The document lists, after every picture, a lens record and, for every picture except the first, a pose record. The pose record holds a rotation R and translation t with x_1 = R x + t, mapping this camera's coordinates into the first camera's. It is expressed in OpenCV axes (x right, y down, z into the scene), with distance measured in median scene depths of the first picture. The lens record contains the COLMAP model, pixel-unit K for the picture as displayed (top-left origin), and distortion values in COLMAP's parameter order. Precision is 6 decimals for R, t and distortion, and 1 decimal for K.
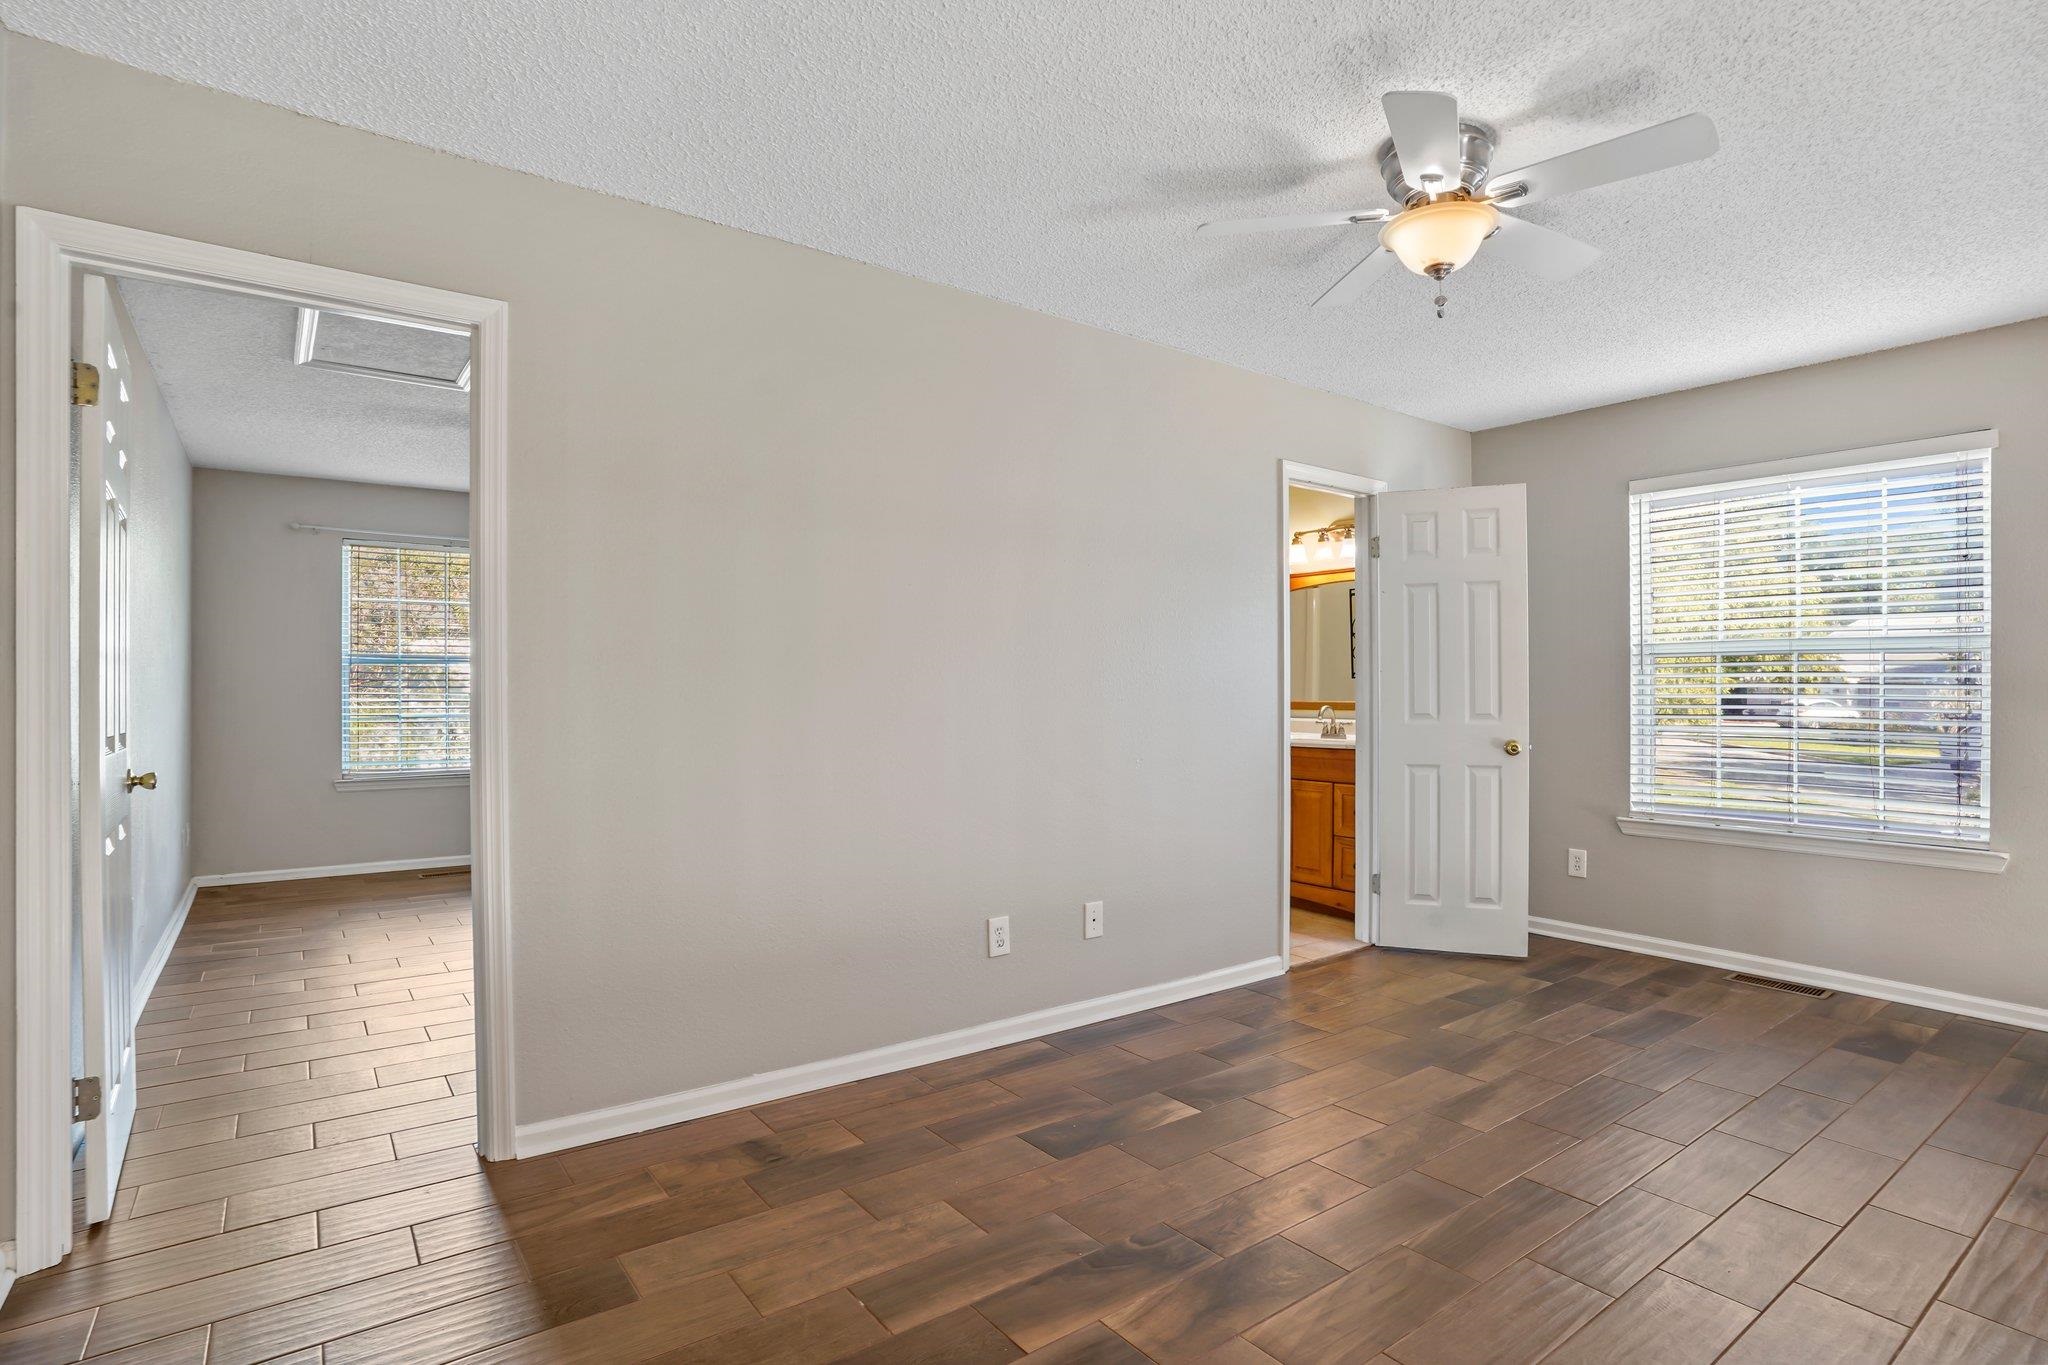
lens RADIAL K [[1017.3, 0, 1024.0], [0, 1017.3, 682.5], [0, 0, 1]] dist [0.014951, 0.000042]
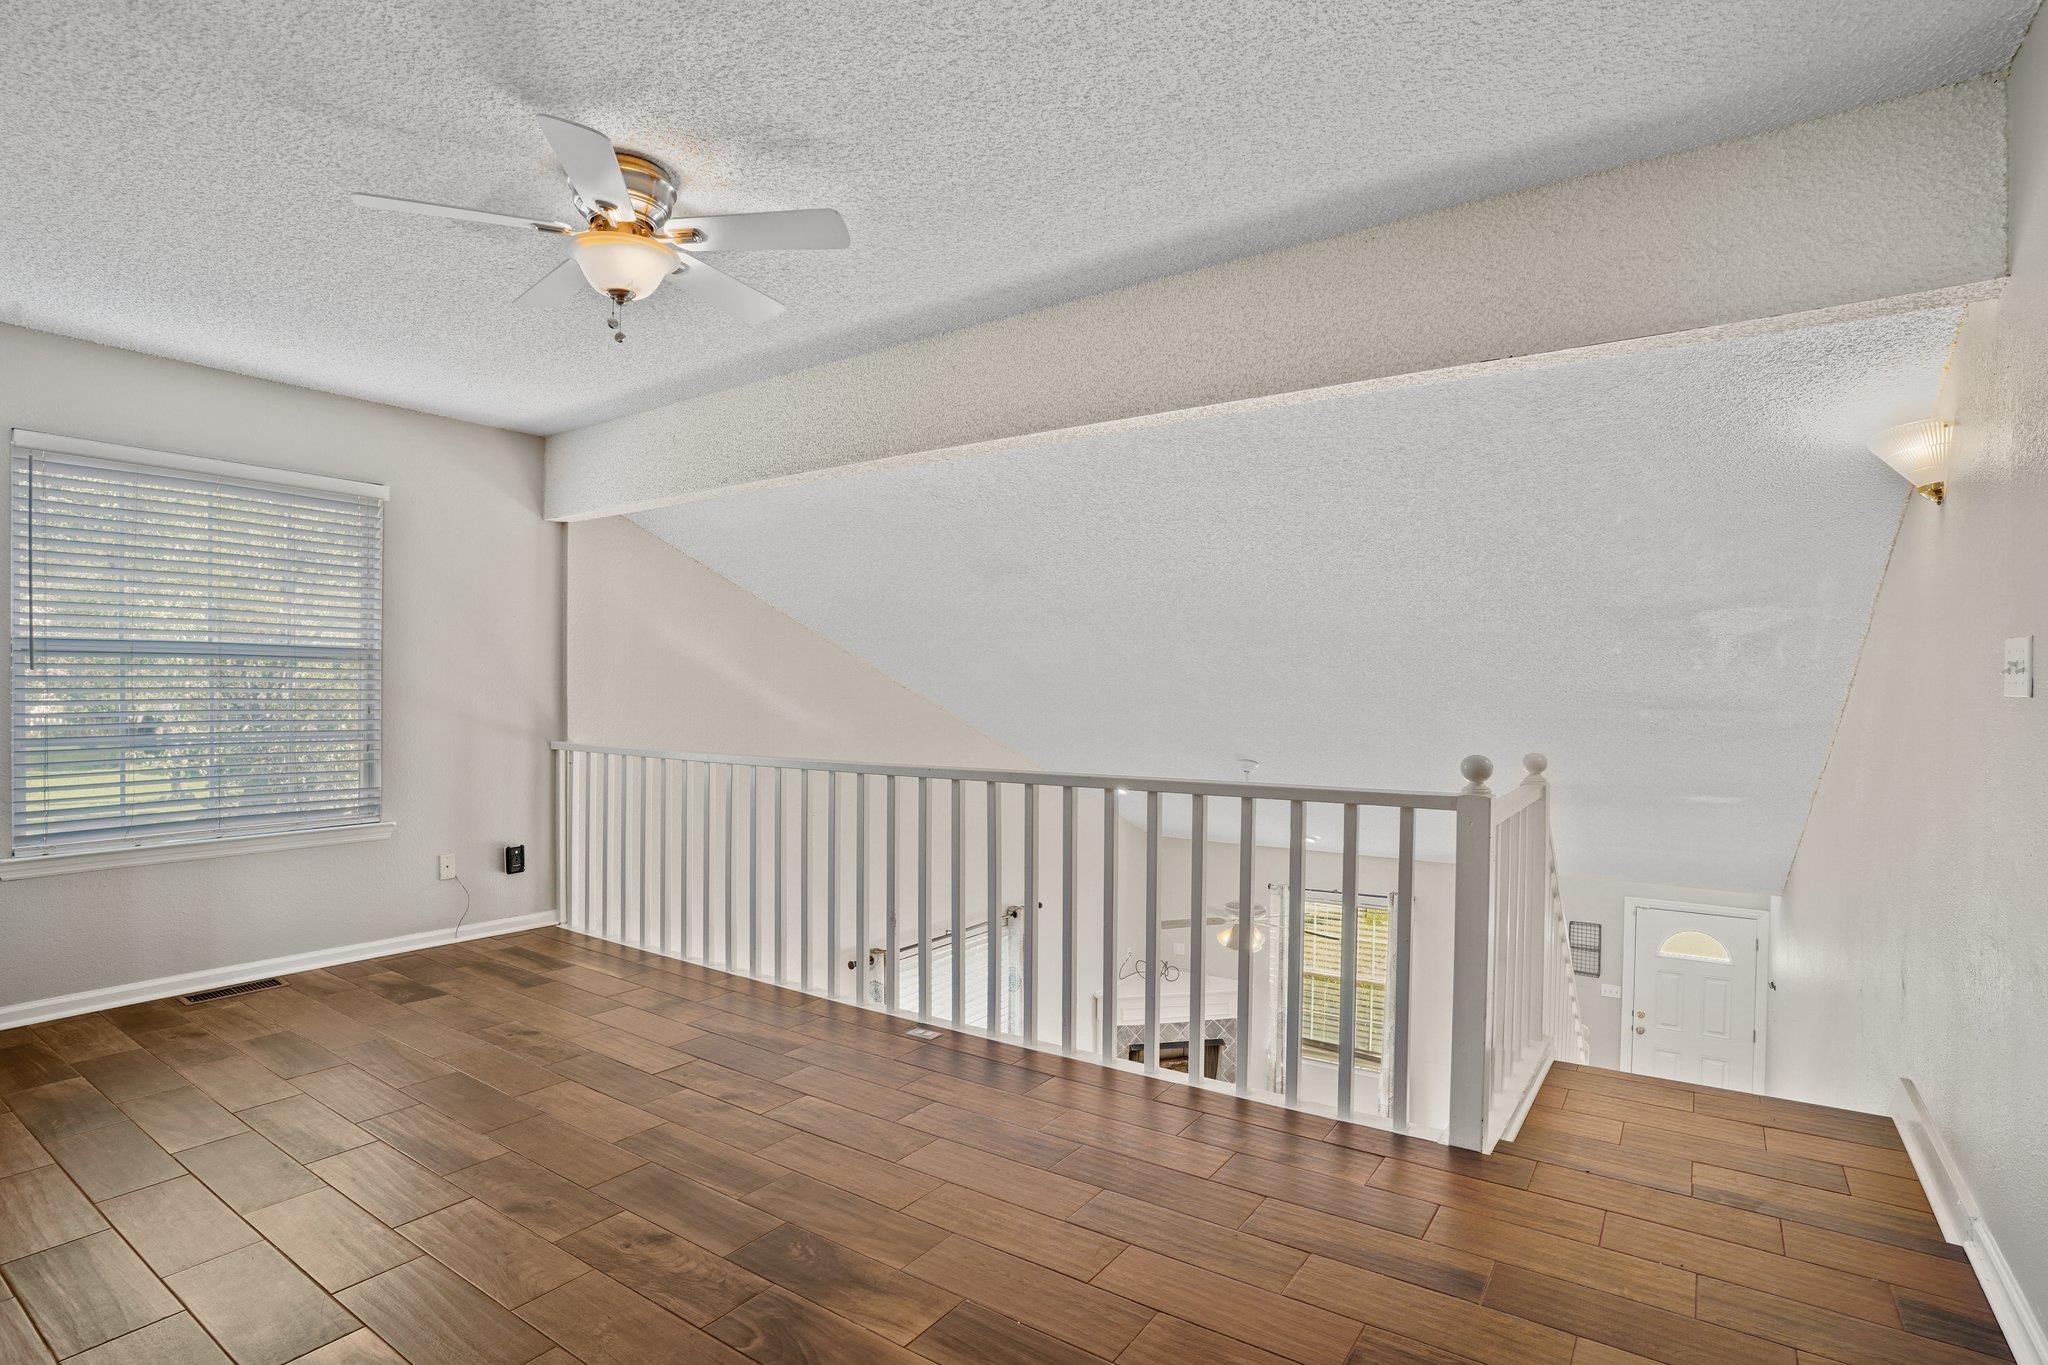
lens RADIAL K [[995.7, 0, 1059.4], [0, 995.7, 682.5], [0, 0, 1]] dist [-0.052879, 0.000442]
pose [[-0.340239, 0.002045, 0.940337, -0.484099], [-0.012510, 0.999899, -0.006701, -0.011053], [-0.940256, -0.014044, -0.340179, 0.663157]]
